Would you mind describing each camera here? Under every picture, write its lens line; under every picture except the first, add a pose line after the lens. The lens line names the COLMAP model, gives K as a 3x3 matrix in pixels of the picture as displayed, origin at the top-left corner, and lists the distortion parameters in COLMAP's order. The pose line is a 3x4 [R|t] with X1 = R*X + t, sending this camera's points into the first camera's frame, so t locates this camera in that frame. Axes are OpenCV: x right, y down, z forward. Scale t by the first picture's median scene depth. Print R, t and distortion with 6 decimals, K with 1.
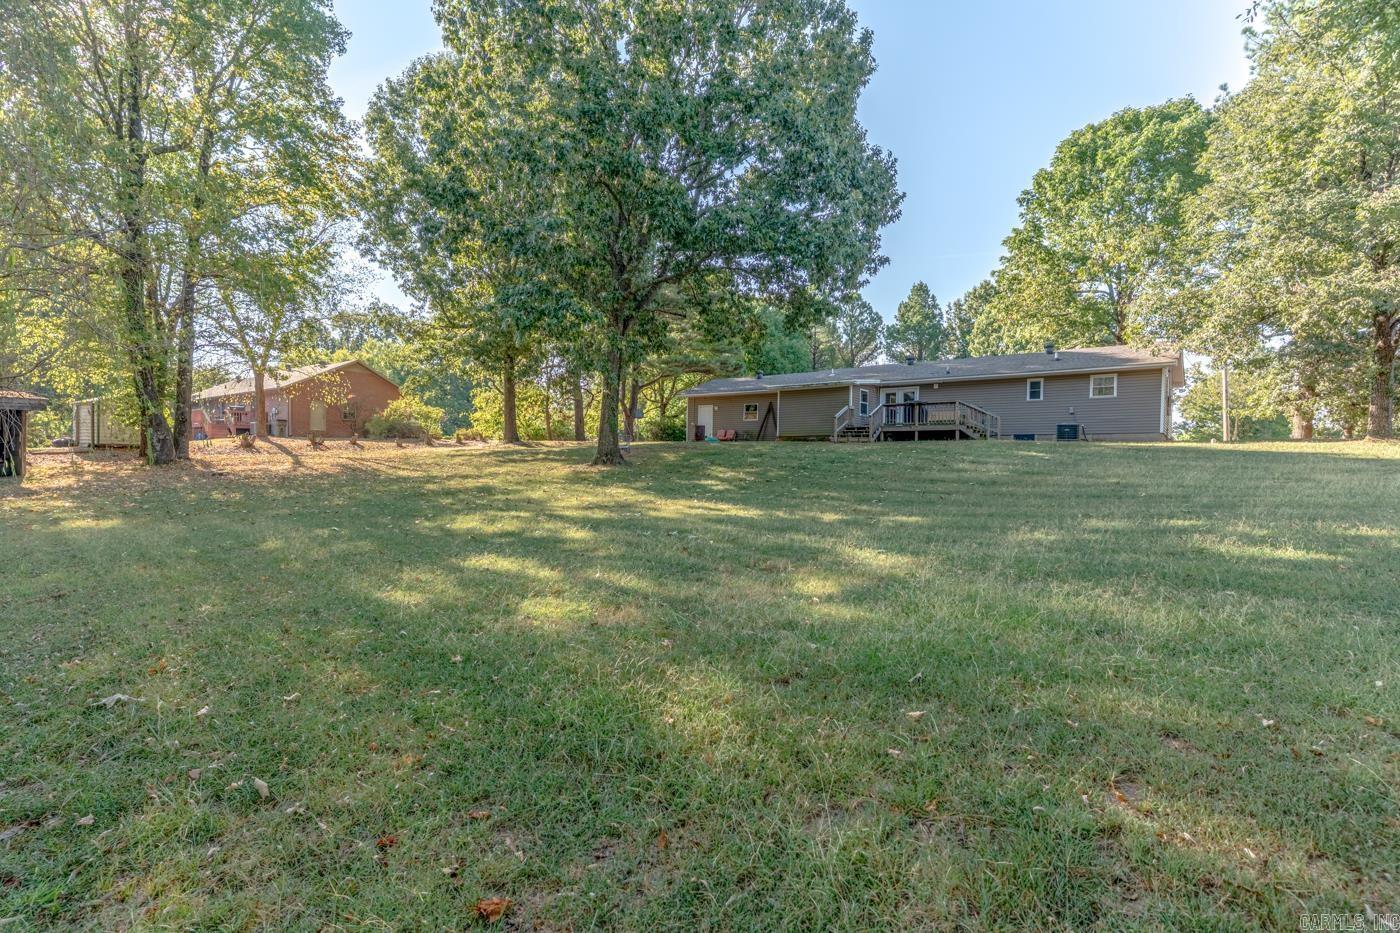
lens RADIAL K [[683.3, 0, 700.9], [0, 683.3, 453.2], [0, 0, 1]] dist [-0.001864, 0.000114]
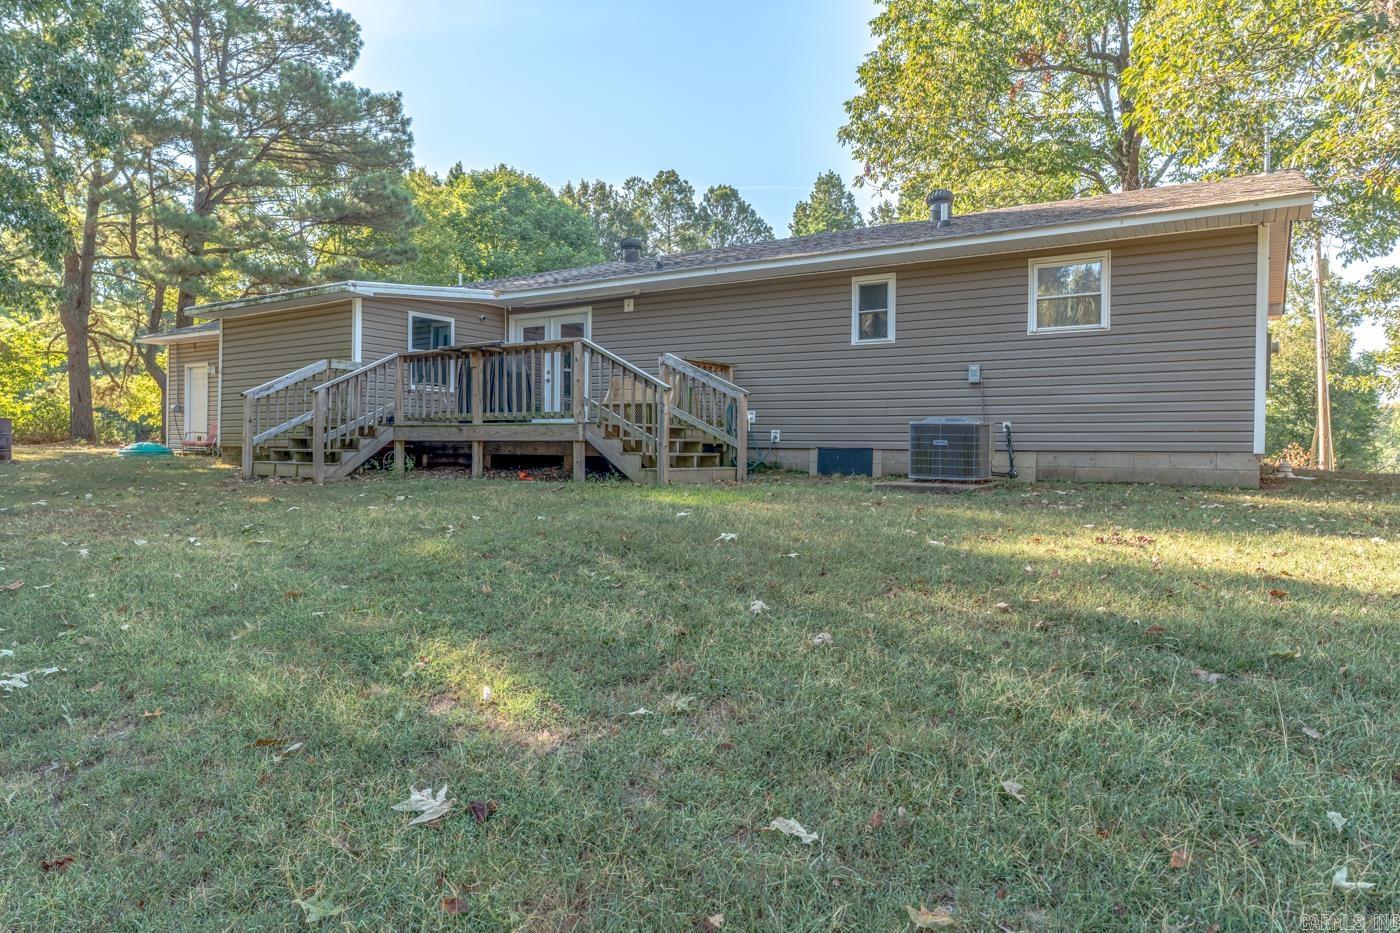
lens RADIAL K [[910.2, 0, 700.0], [0, 910.2, 466.5], [0, 0, 1]] dist [-0.002865, -0.000613]
pose [[0.993621, -0.010959, 0.112234, 0.359869], [0.006879, 0.999303, 0.036679, -0.035547], [-0.112558, -0.035673, 0.993005, 0.581640]]
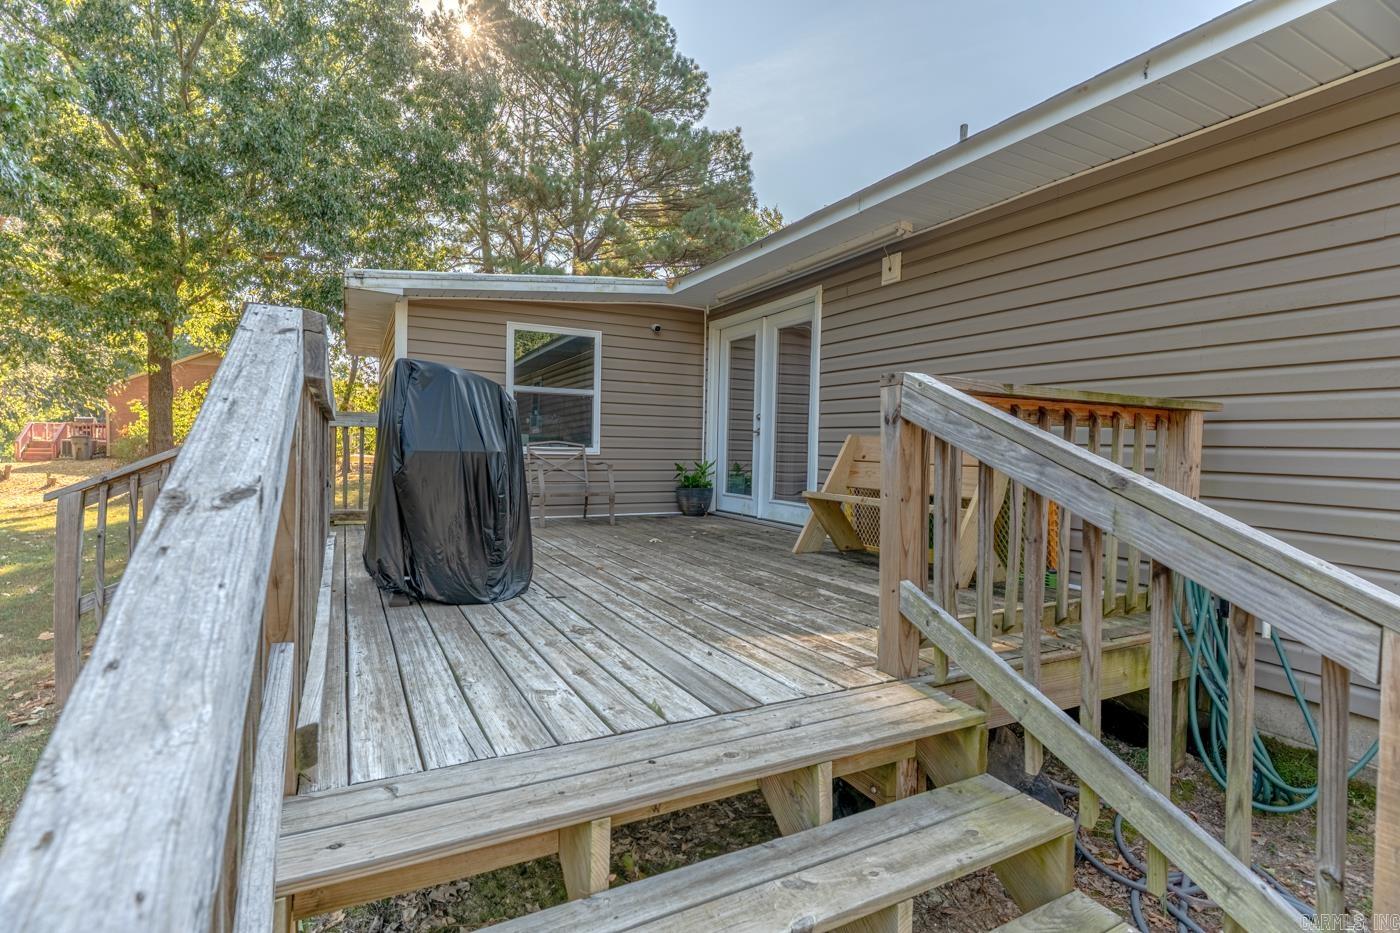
lens RADIAL K [[683.3, 0, 700.9], [0, 683.3, 453.2], [0, 0, 1]] dist [-0.001864, 0.000114]
pose [[0.924767, 0.004627, -0.380506, 0.398756], [0.000265, 0.999918, 0.012804, -0.064153], [0.380534, -0.011942, 0.924690, 0.919039]]
